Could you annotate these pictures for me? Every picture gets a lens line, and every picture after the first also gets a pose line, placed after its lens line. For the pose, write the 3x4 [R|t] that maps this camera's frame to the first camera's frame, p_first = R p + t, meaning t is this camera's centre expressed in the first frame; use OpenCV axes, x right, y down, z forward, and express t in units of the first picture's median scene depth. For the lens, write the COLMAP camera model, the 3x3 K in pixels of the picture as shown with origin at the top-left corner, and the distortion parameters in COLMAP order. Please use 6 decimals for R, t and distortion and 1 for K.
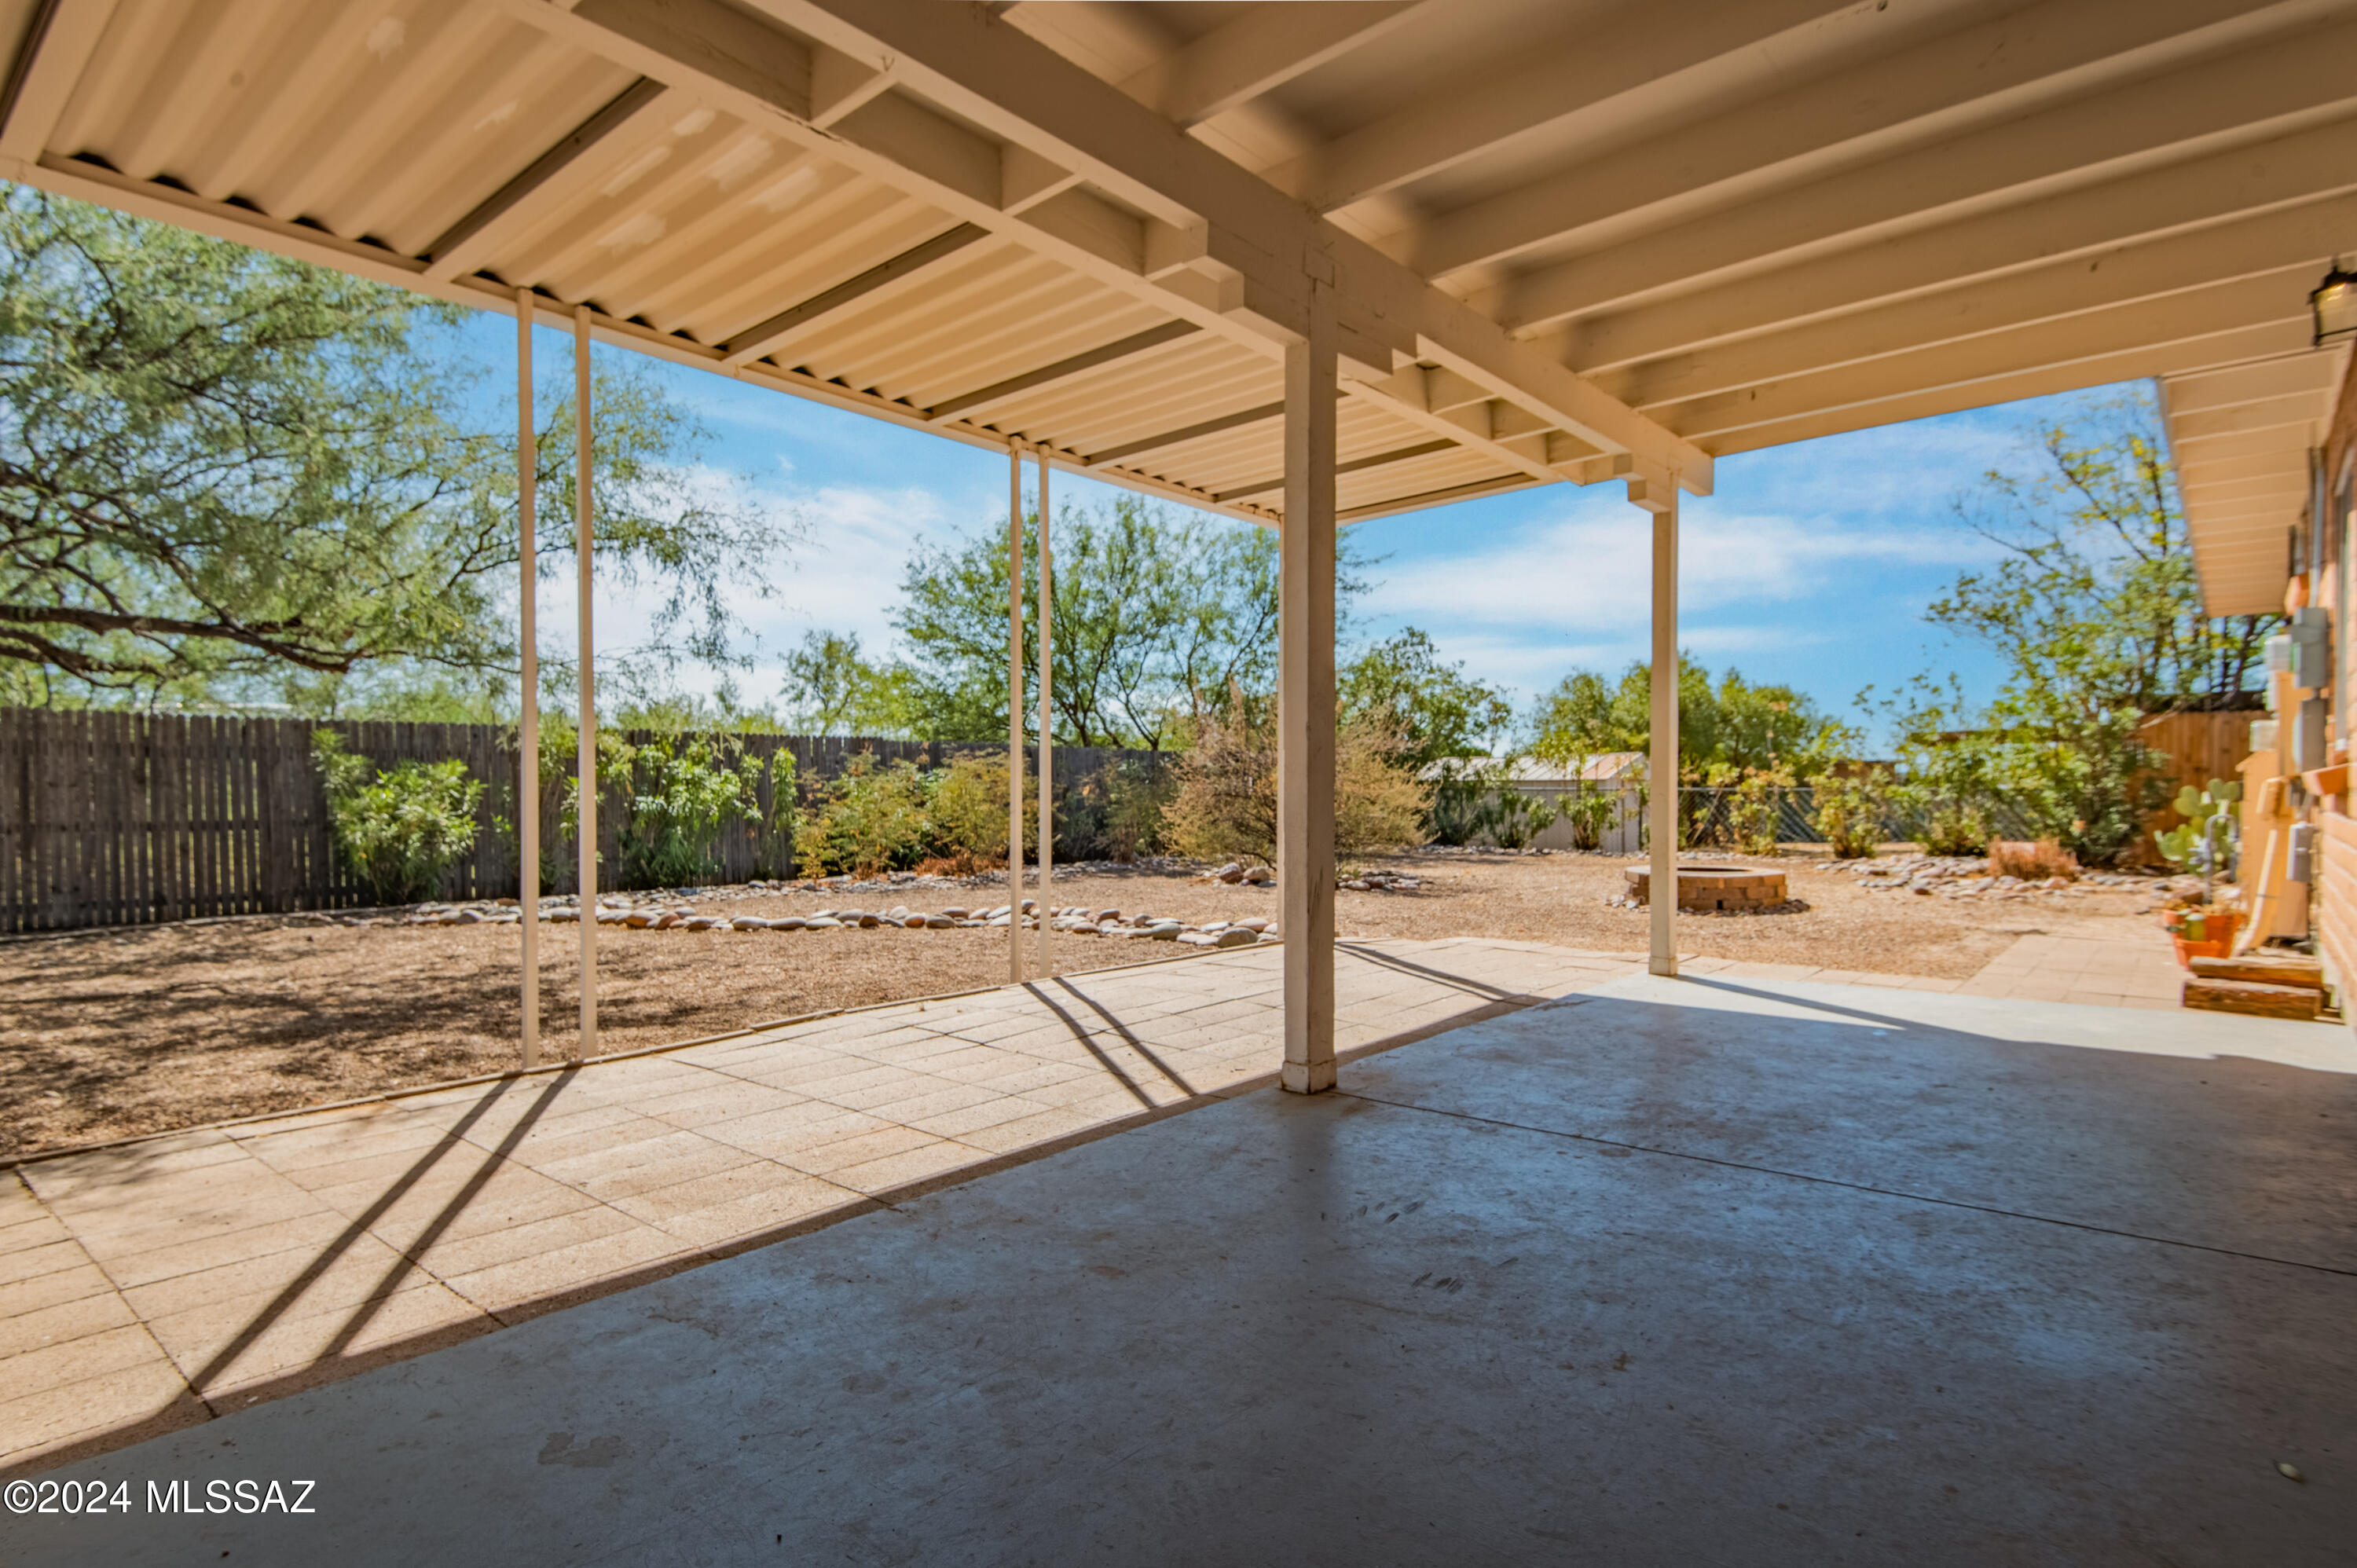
lens RADIAL K [[1208.7, 0, 1177.1], [0, 1208.7, 824.8], [0, 0, 1]] dist [0.033772, -0.022415]
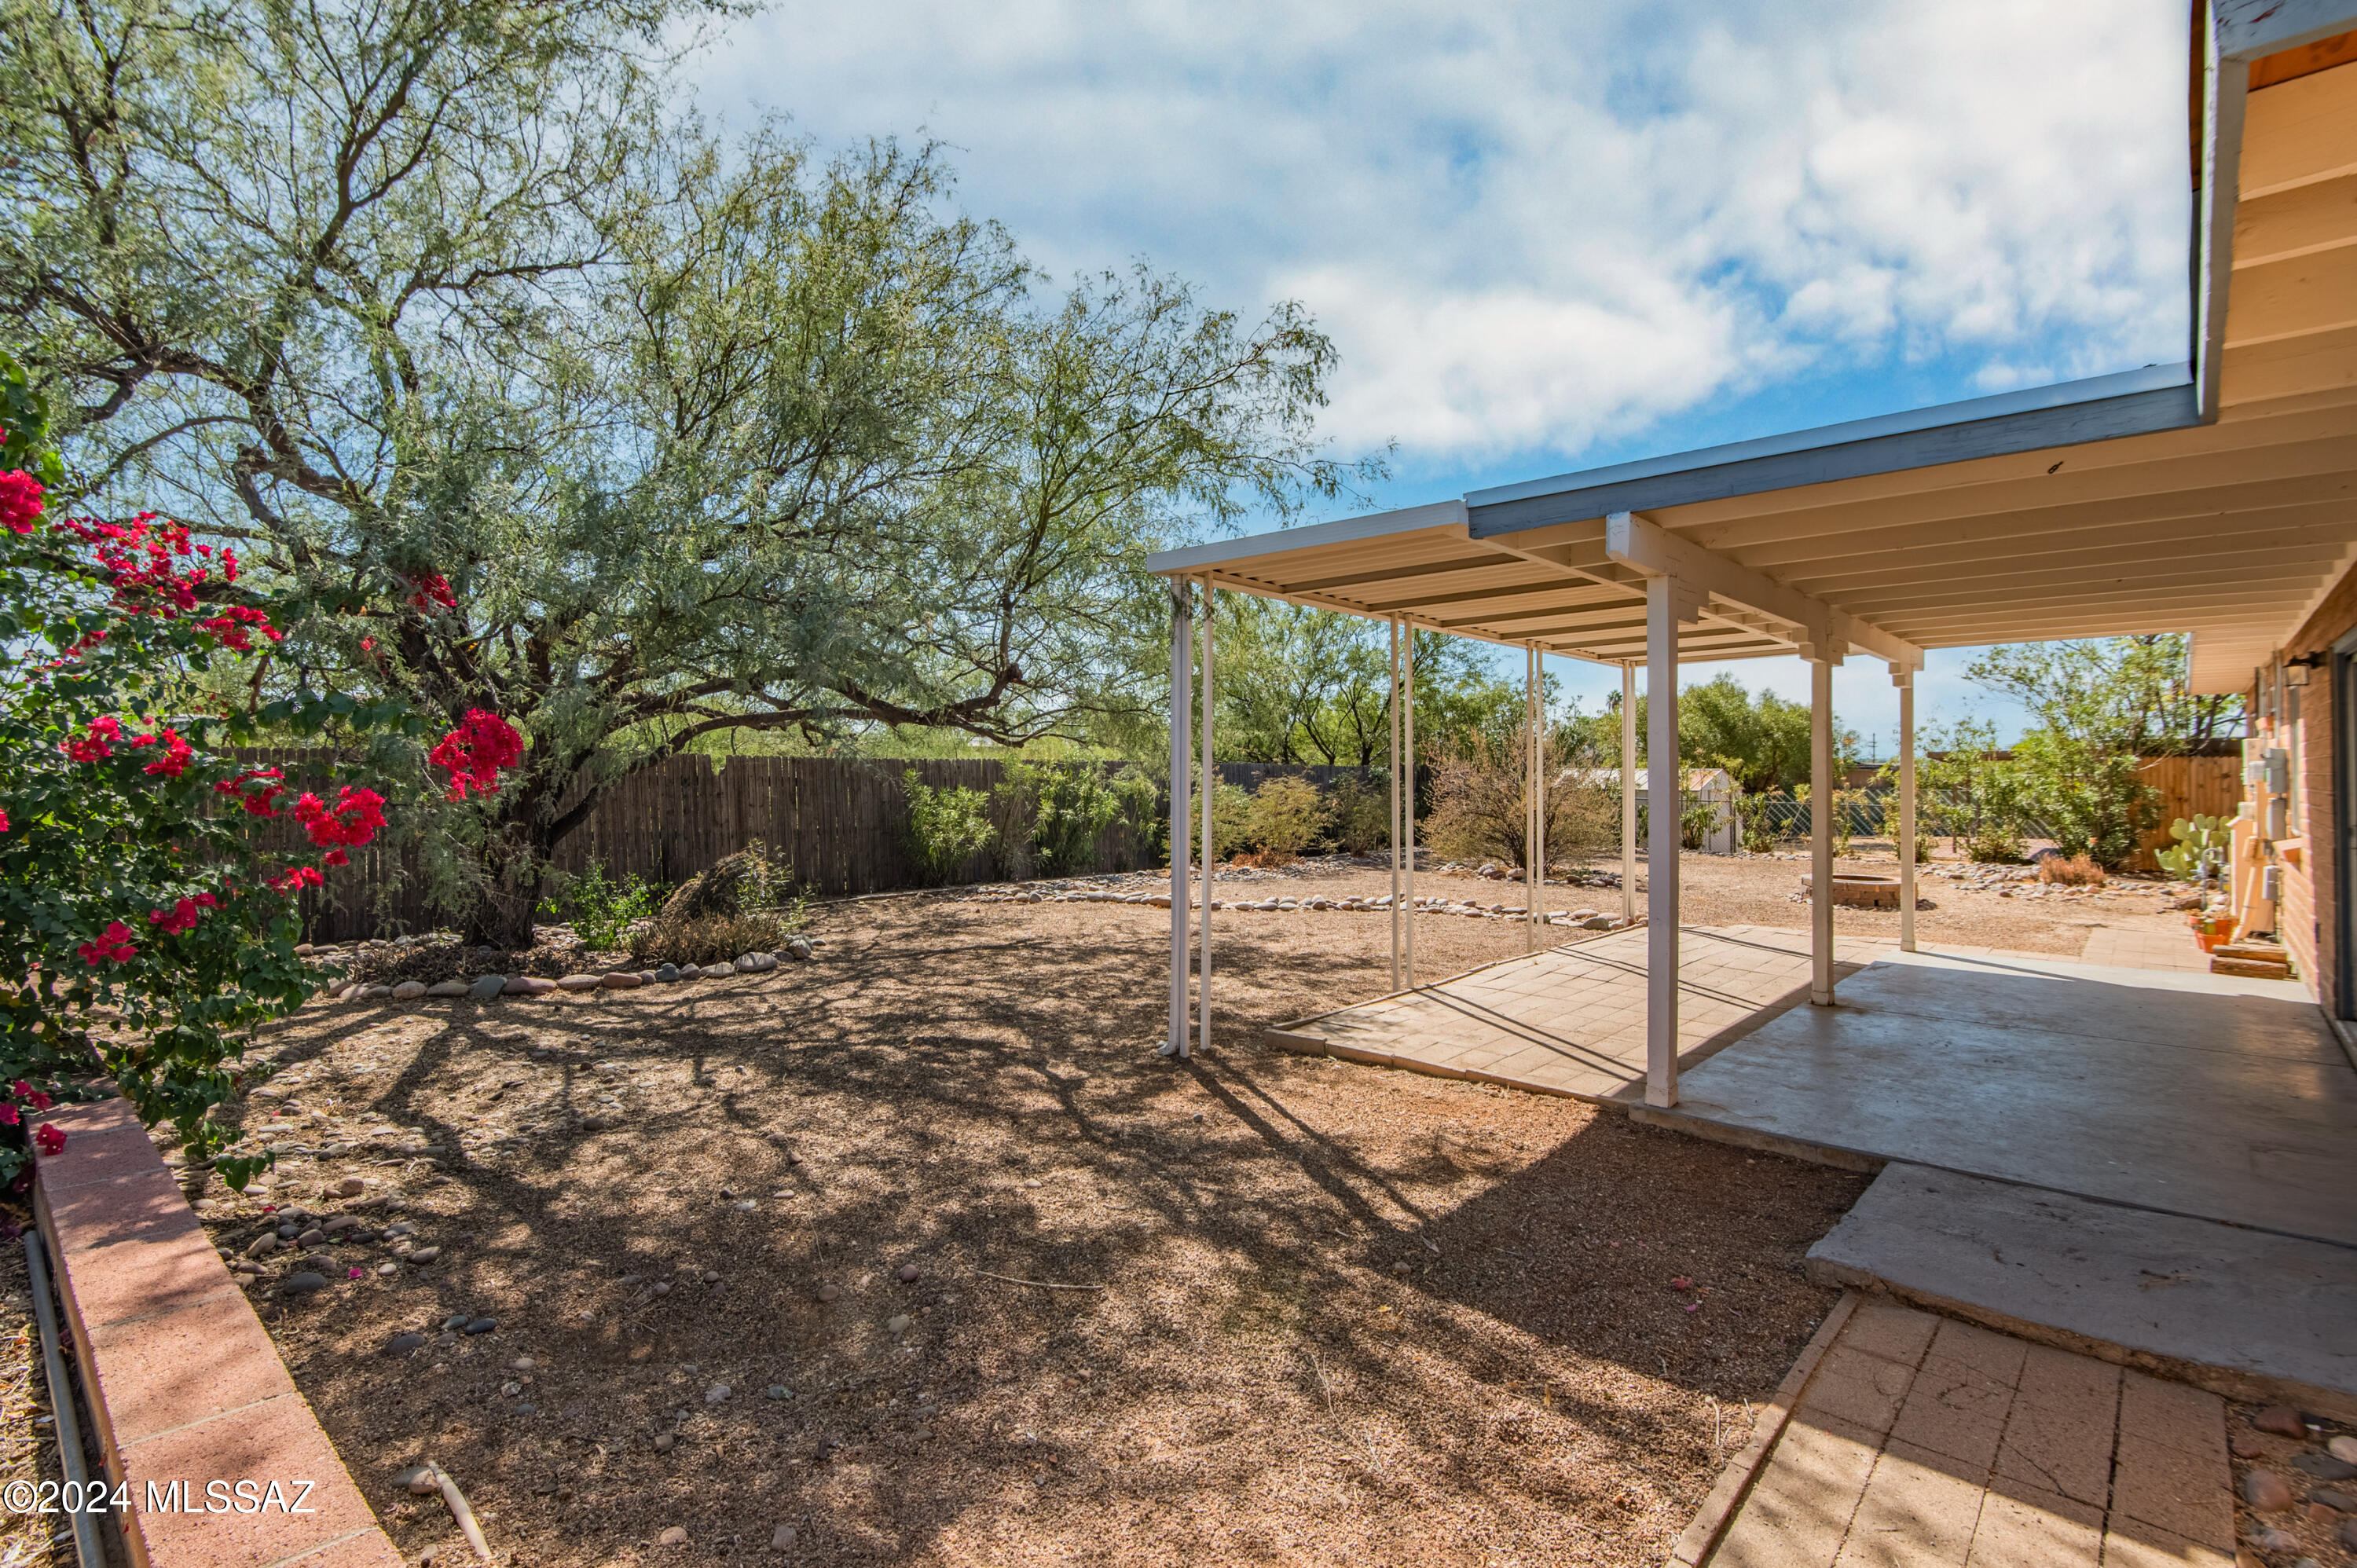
lens RADIAL K [[1093.1, 0, 1190.4], [0, 1093.1, 765.7], [0, 0, 1]] dist [0.027231, -0.022356]
pose [[0.999693, 0.012216, -0.021546, -0.505001], [-0.012924, 0.999370, -0.033043, -0.064630], [0.021129, 0.033311, 0.999222, -0.515086]]
